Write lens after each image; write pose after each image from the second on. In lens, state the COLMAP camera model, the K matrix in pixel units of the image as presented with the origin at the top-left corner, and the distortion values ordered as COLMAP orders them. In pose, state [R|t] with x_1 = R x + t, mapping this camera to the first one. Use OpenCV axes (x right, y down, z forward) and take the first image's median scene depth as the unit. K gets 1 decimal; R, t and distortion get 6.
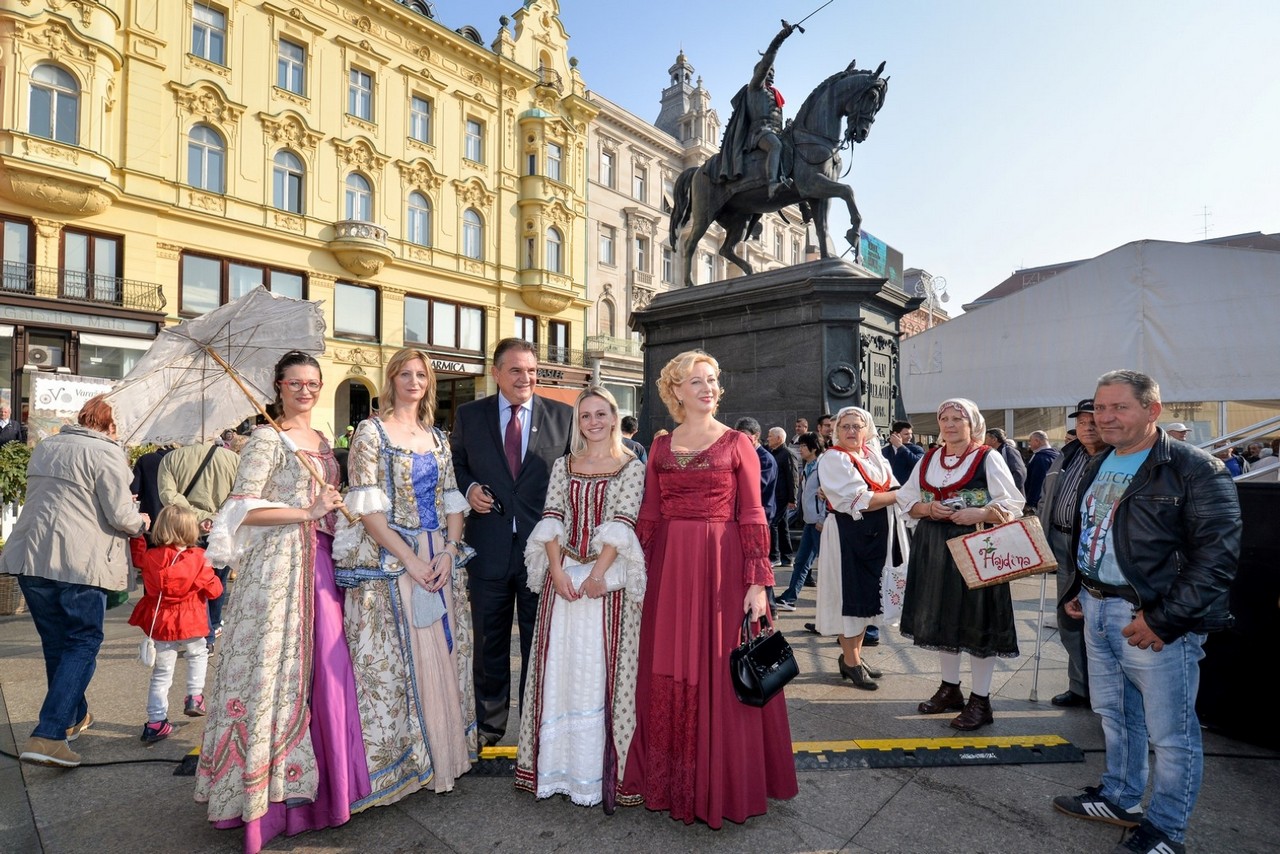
lens RADIAL K [[640.1, 0, 602.8], [0, 640.1, 443.1], [0, 0, 1]] dist [-0.013482, -0.000735]
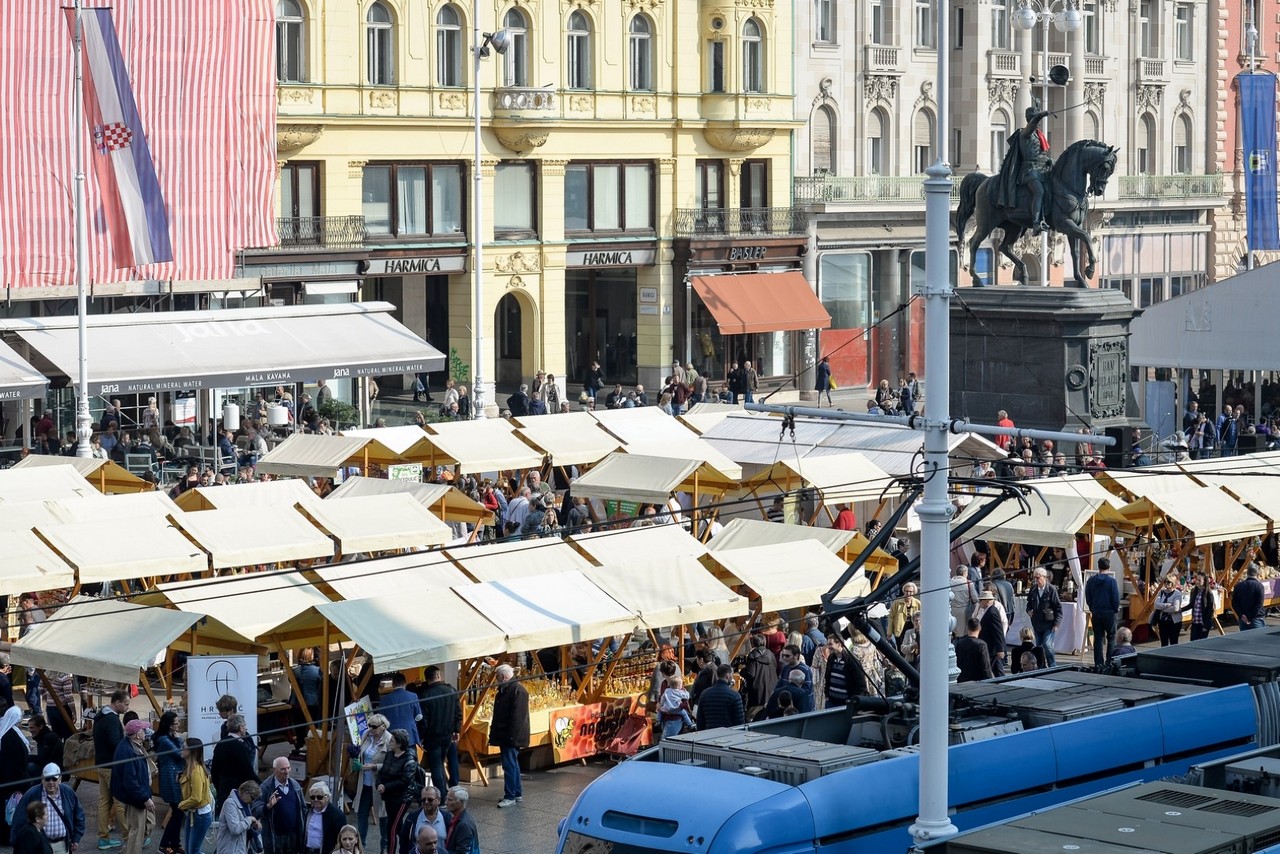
lens RADIAL K [[3180.6, 0, 640.0], [0, 3180.6, 427.0], [0, 0, 1]] dist [-0.150274, 0.382171]
pose [[0.999030, -0.015012, 0.041387, -0.347327], [0.011139, 0.995670, 0.092288, -0.247013], [-0.042593, -0.091738, 0.994872, -2.306637]]
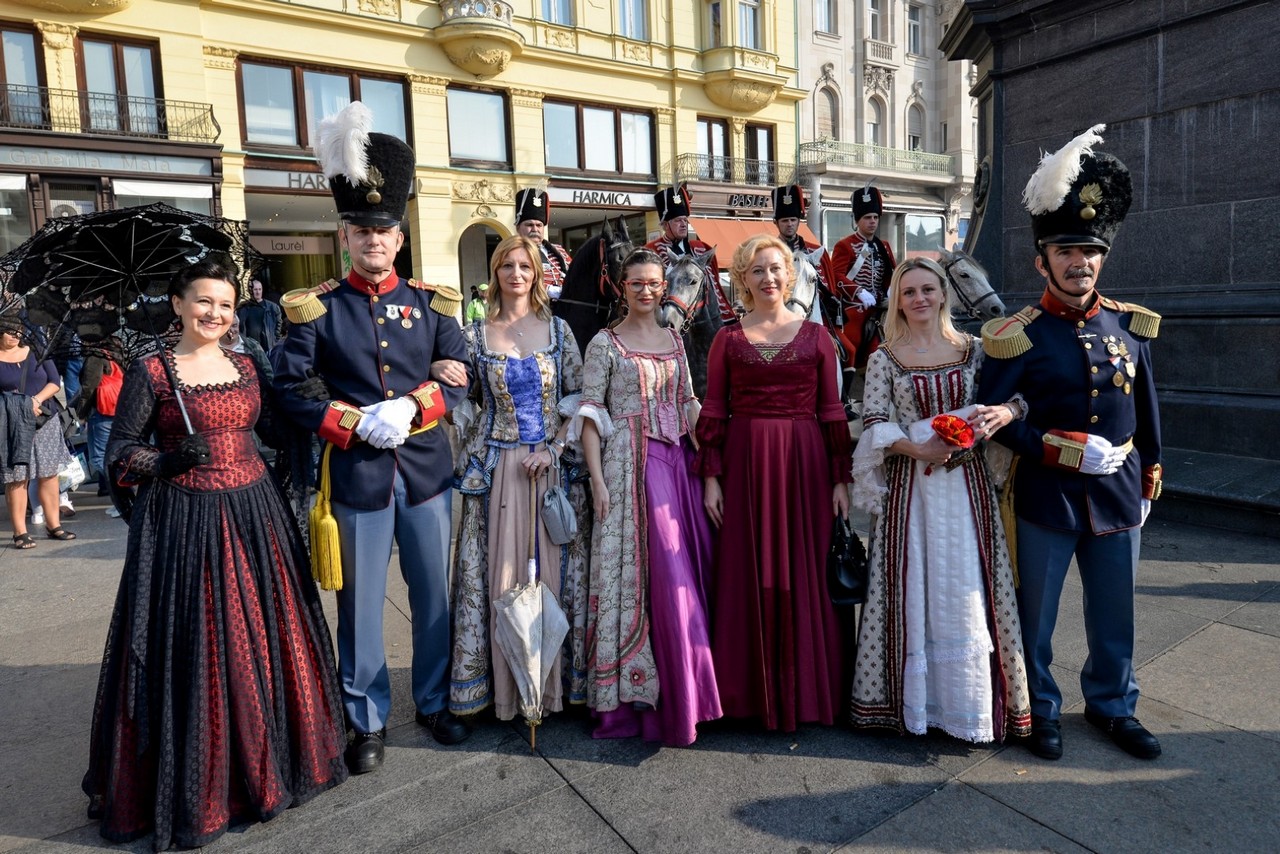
lens RADIAL K [[740.1, 0, 634.2], [0, 740.1, 376.1], [0, 0, 1]] dist [0.000082, -0.000687]
pose [[0.974689, -0.026670, -0.221970, -0.033526], [0.048545, 0.994418, 0.093680, 0.001195], [0.218233, -0.102084, 0.970543, 0.177413]]
